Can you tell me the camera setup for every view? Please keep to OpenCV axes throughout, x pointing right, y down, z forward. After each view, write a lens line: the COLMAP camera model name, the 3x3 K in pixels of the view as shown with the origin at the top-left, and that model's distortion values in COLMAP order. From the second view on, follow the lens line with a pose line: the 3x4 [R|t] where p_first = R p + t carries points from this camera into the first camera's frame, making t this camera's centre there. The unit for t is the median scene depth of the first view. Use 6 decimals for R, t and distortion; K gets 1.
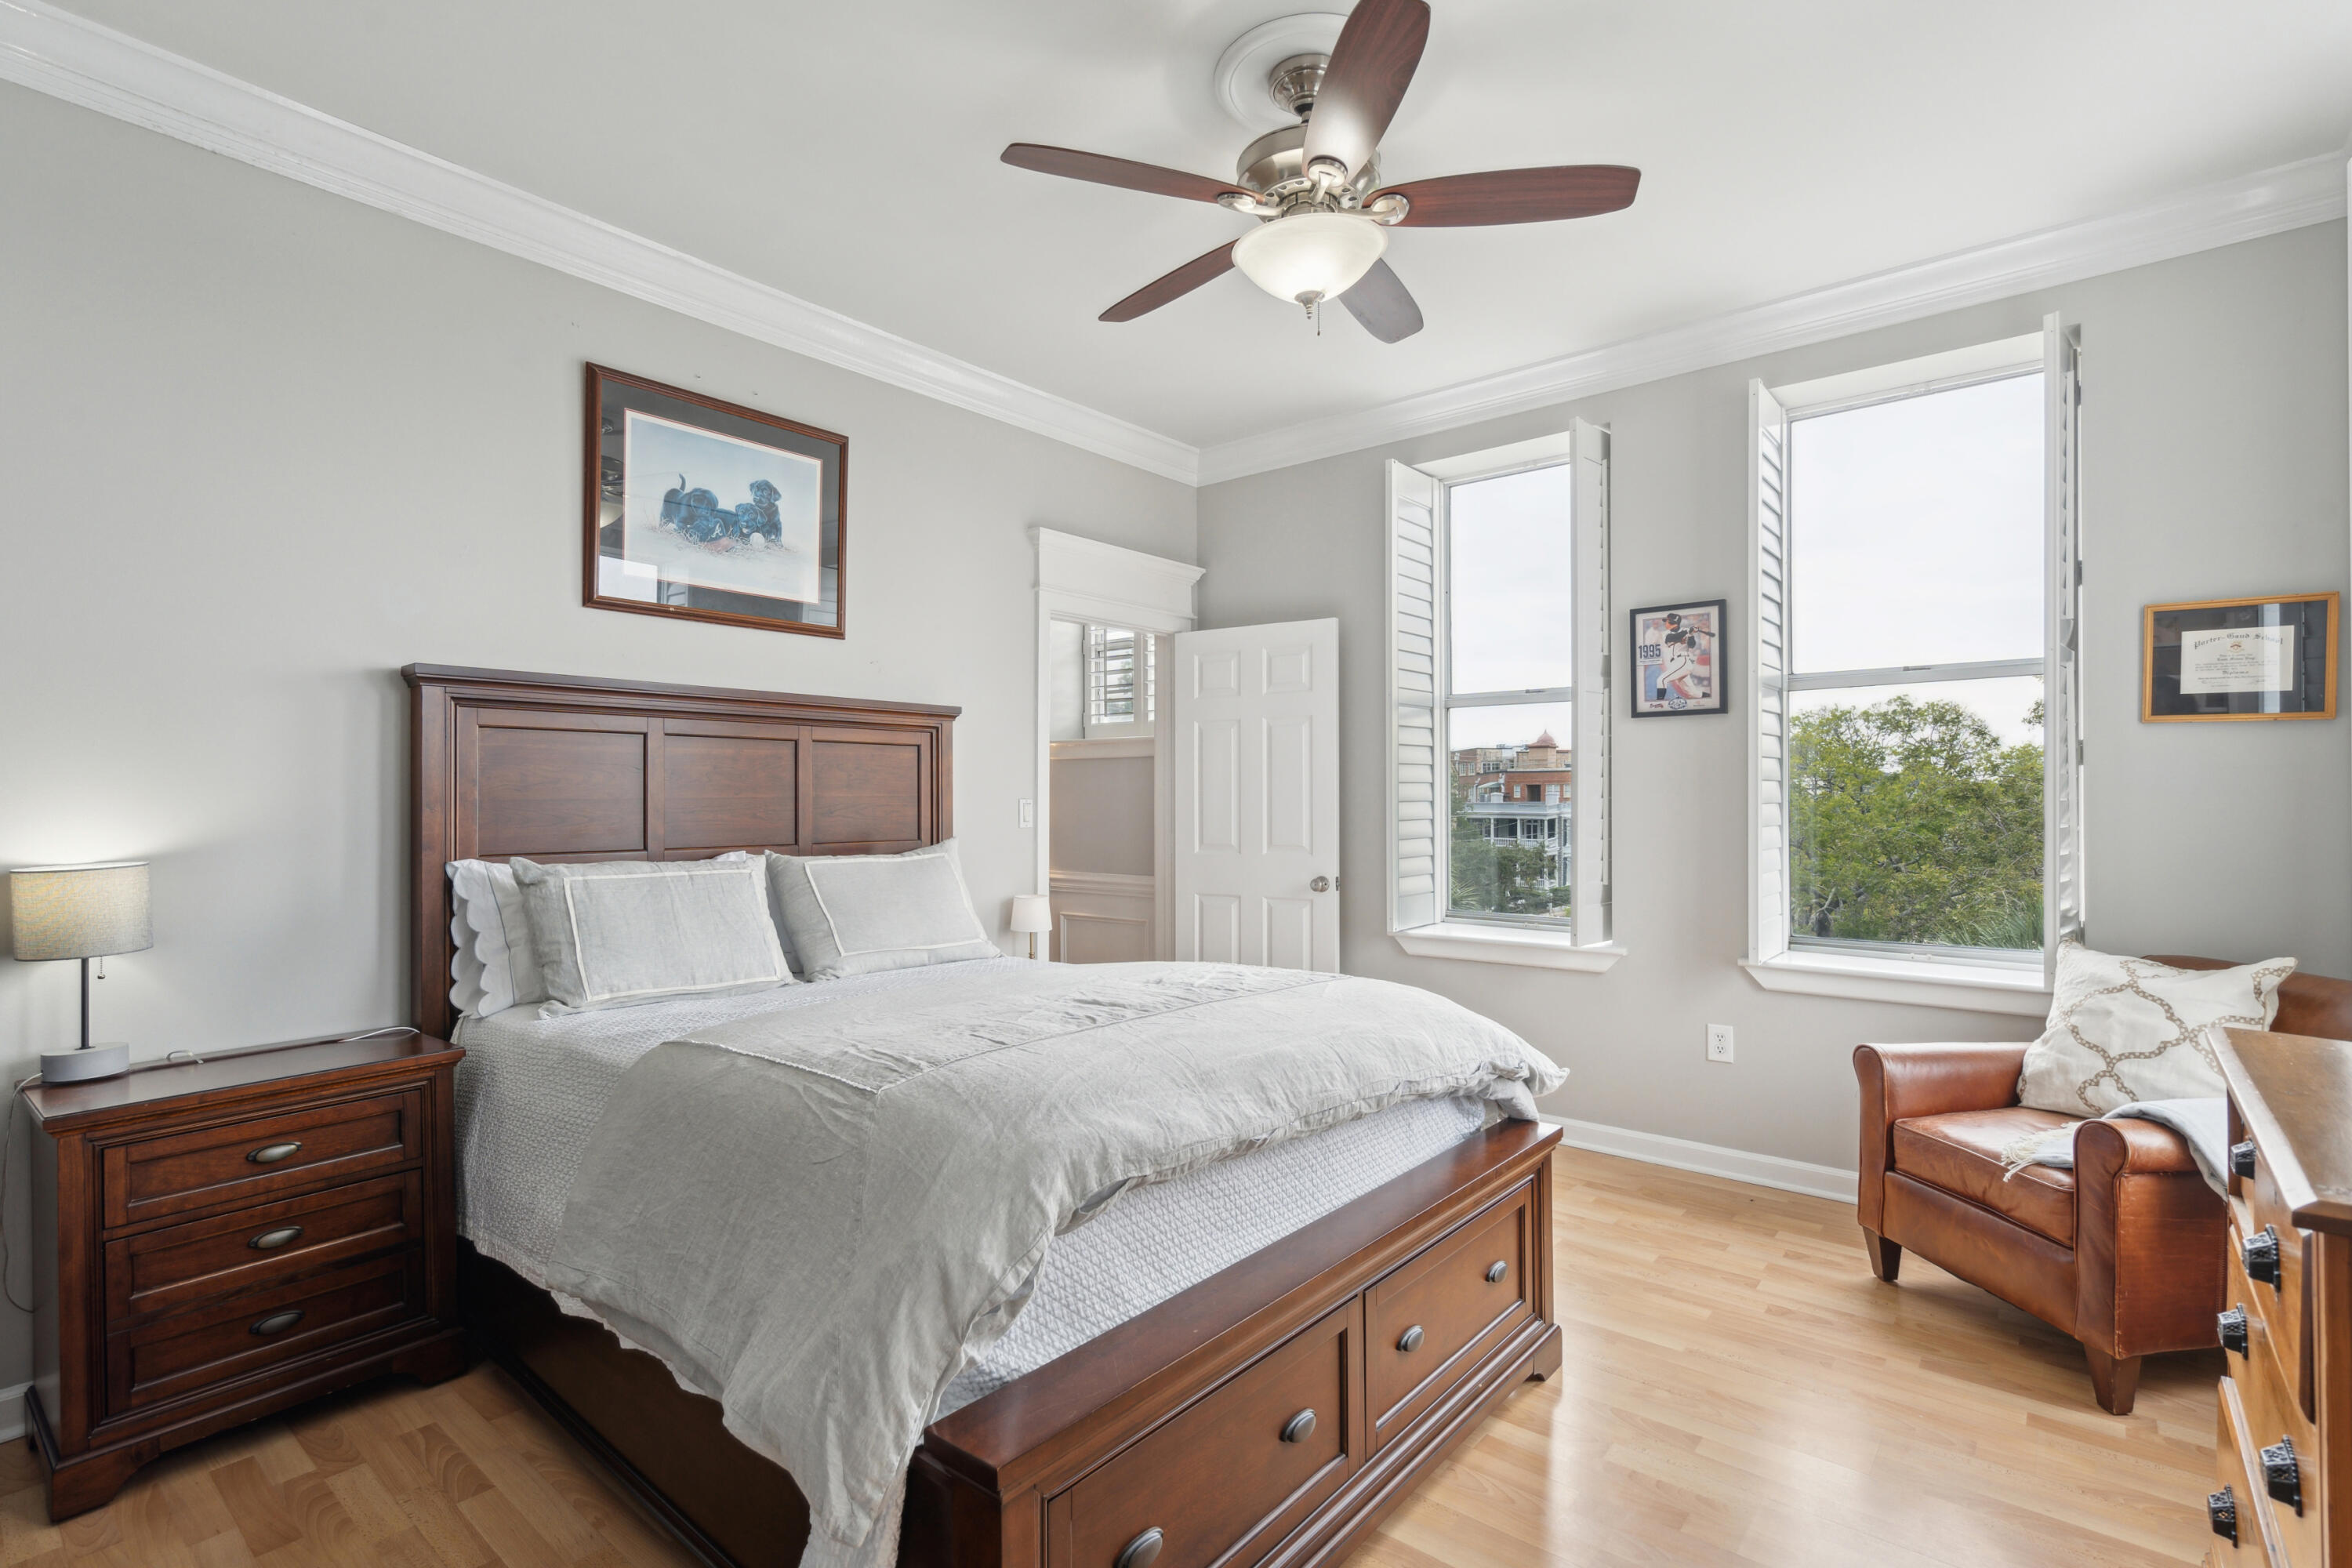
lens RADIAL K [[1083.4, 0, 1171.2], [0, 1083.4, 795.7], [0, 0, 1]] dist [-0.008886, 0.003746]
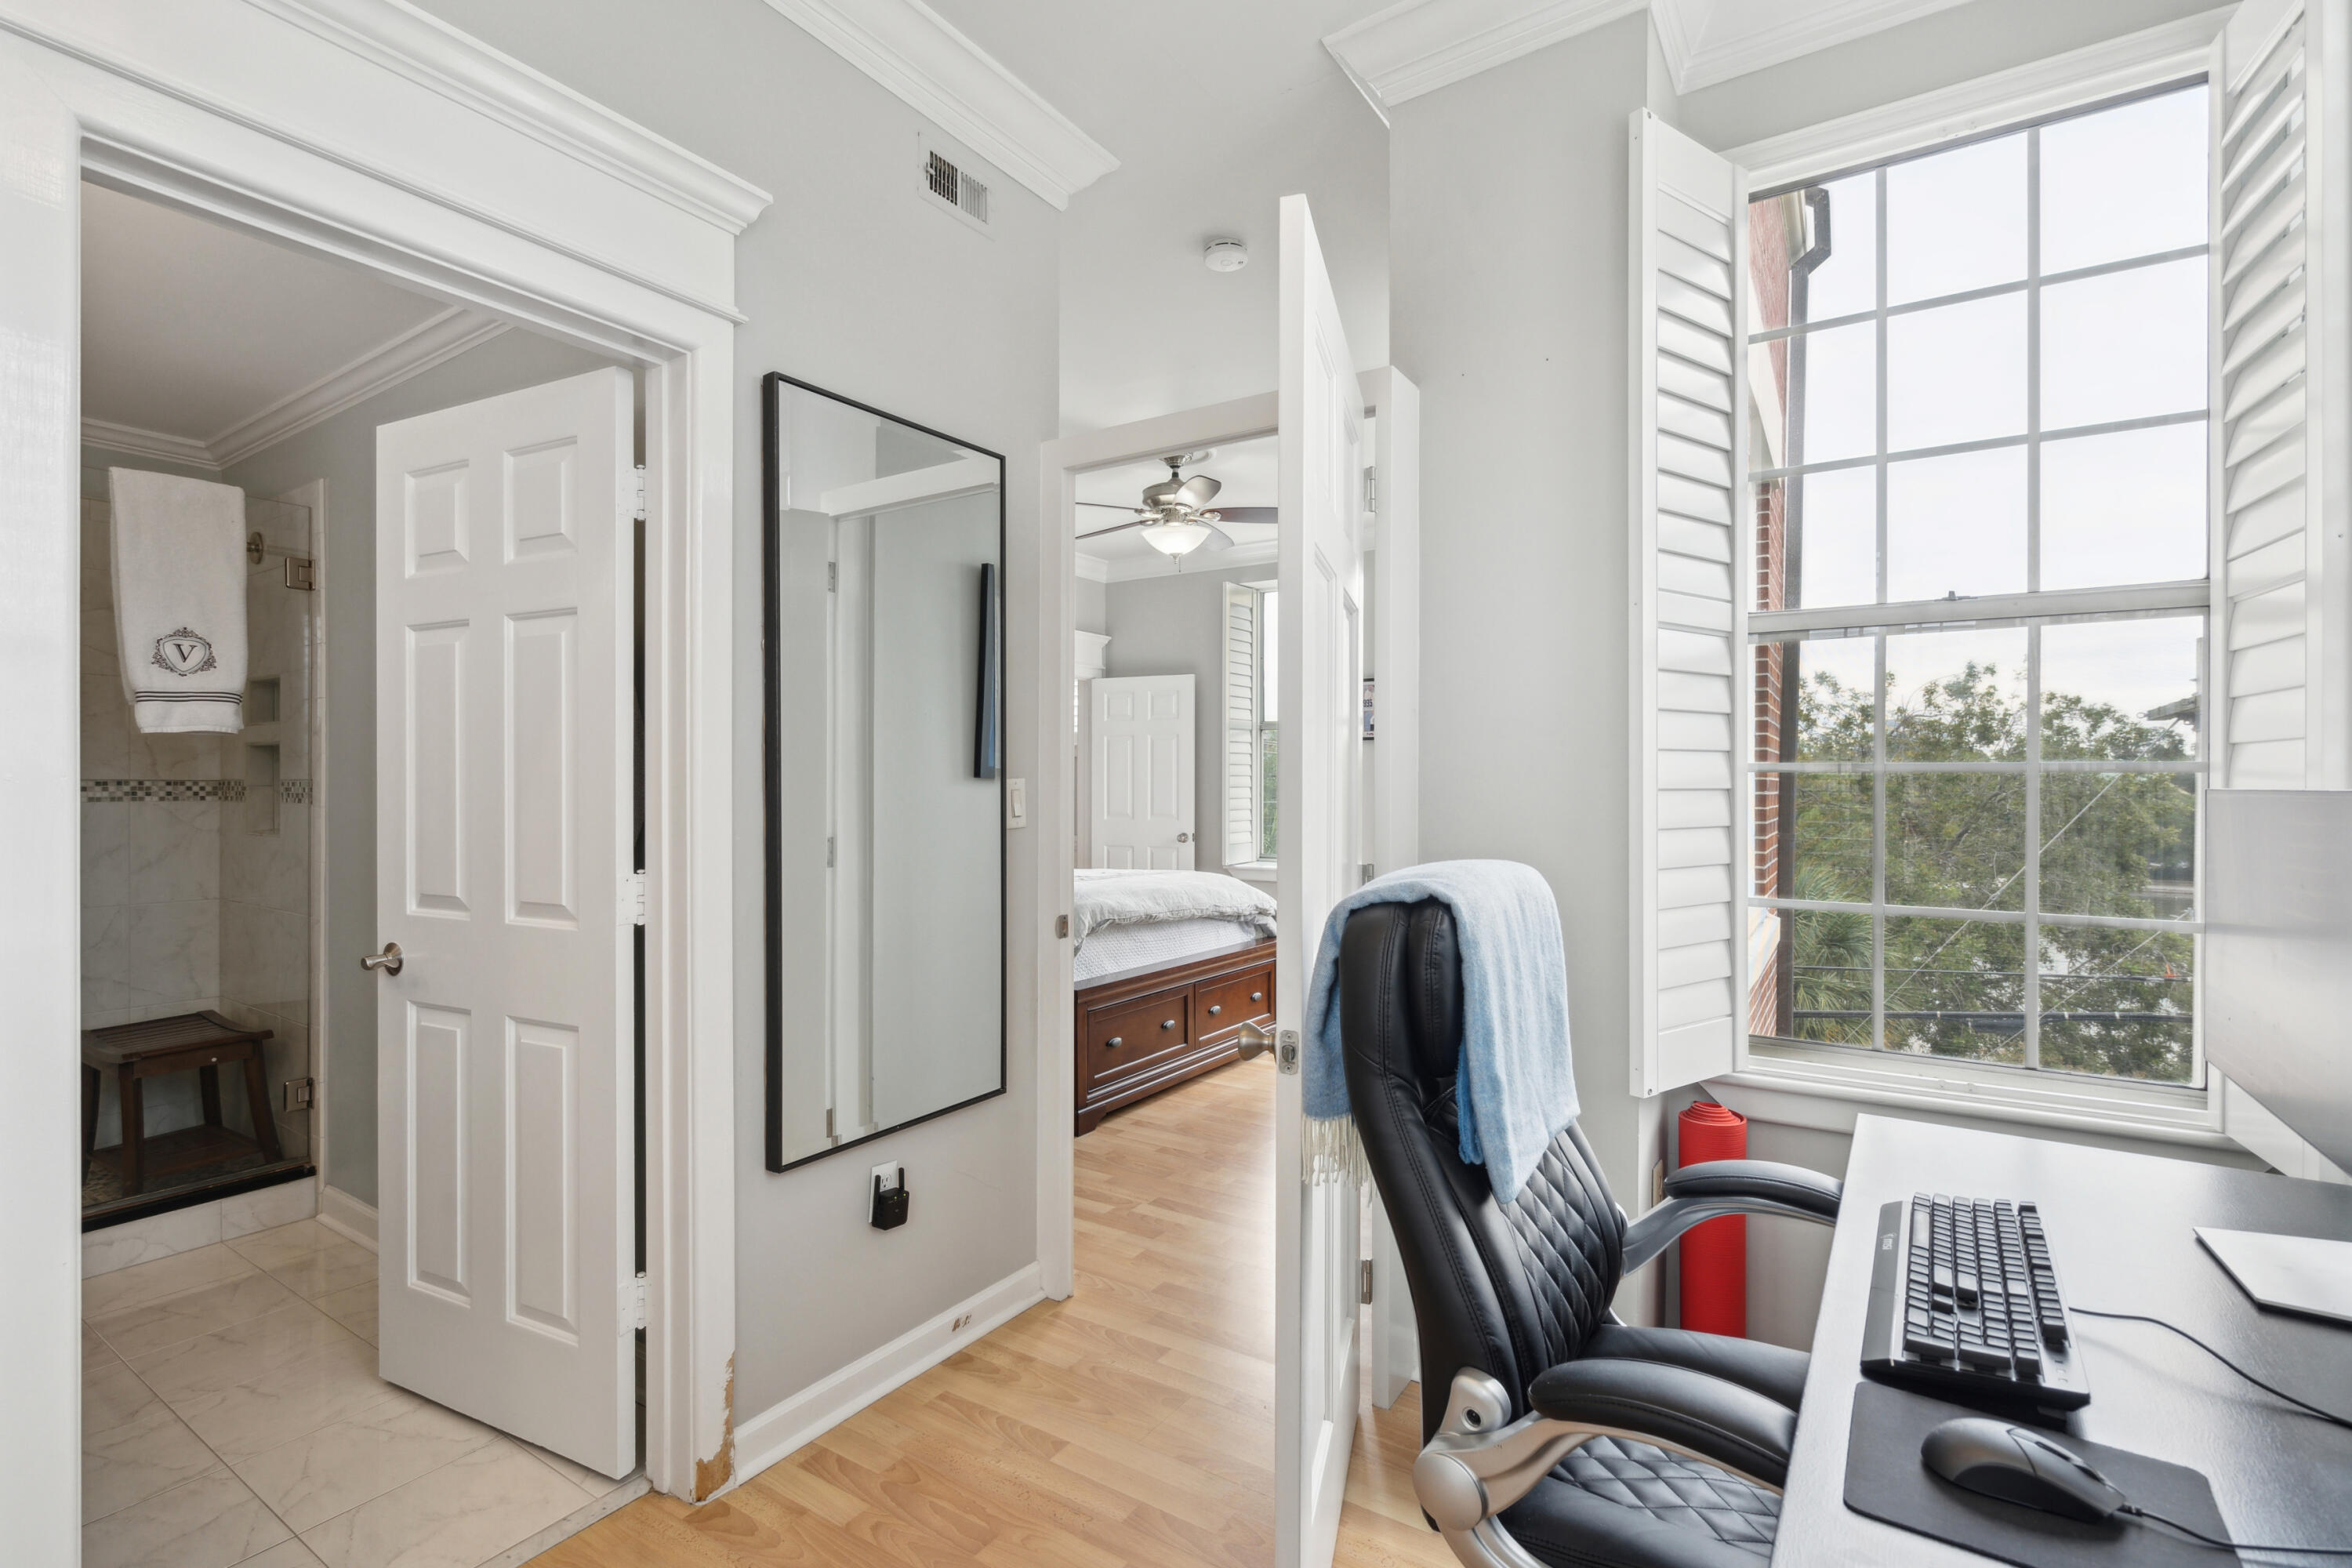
lens RADIAL K [[1083.4, 0, 1183.8], [0, 1083.4, 784.1], [0, 0, 1]] dist [-0.008886, 0.003746]
pose [[0.991623, 0.003844, 0.129105, -0.071981], [-0.004475, 0.999979, 0.004594, -0.005973], [-0.129085, -0.005133, 0.991620, -0.618230]]
